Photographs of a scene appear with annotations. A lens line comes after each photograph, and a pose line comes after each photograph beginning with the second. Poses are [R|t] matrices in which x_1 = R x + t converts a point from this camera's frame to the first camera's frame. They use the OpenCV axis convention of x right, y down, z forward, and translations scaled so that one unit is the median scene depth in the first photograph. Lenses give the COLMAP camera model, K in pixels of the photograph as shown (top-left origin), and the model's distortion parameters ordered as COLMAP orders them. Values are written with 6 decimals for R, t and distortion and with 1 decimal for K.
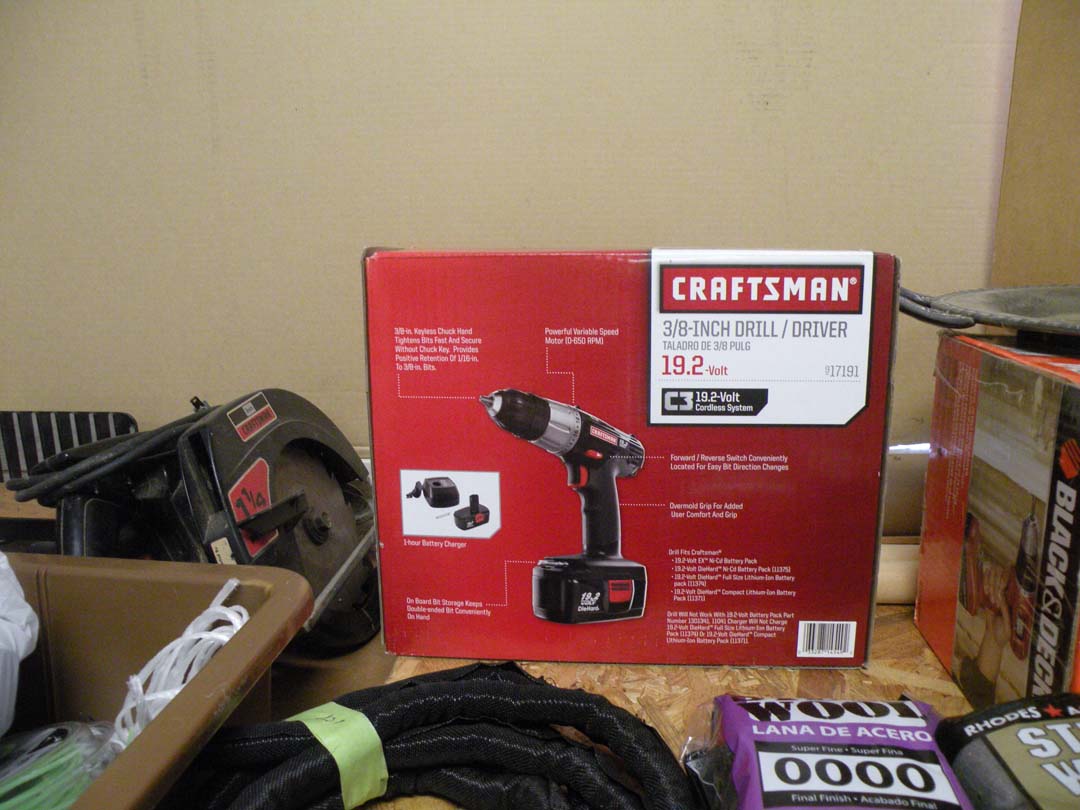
lens RADIAL K [[859.3, 0, 540.4], [0, 859.3, 405.6], [0, 0, 1]] dist [-0.153061, 0.122419]
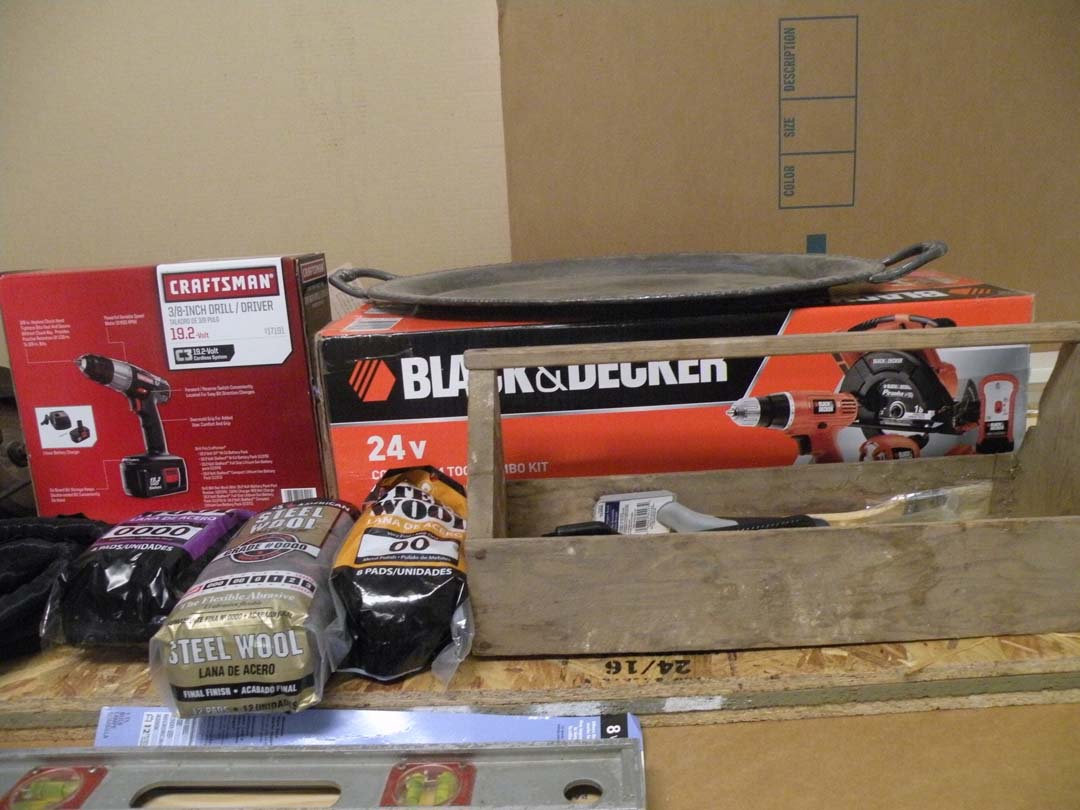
lens RADIAL K [[859.3, 0, 544.2], [0, 859.3, 407.0], [0, 0, 1]] dist [-0.153061, 0.122419]
pose [[0.997103, -0.055704, 0.051793, 0.746290], [0.054267, 0.998112, 0.028752, 0.083528], [-0.053297, -0.025858, 0.998244, -0.638757]]
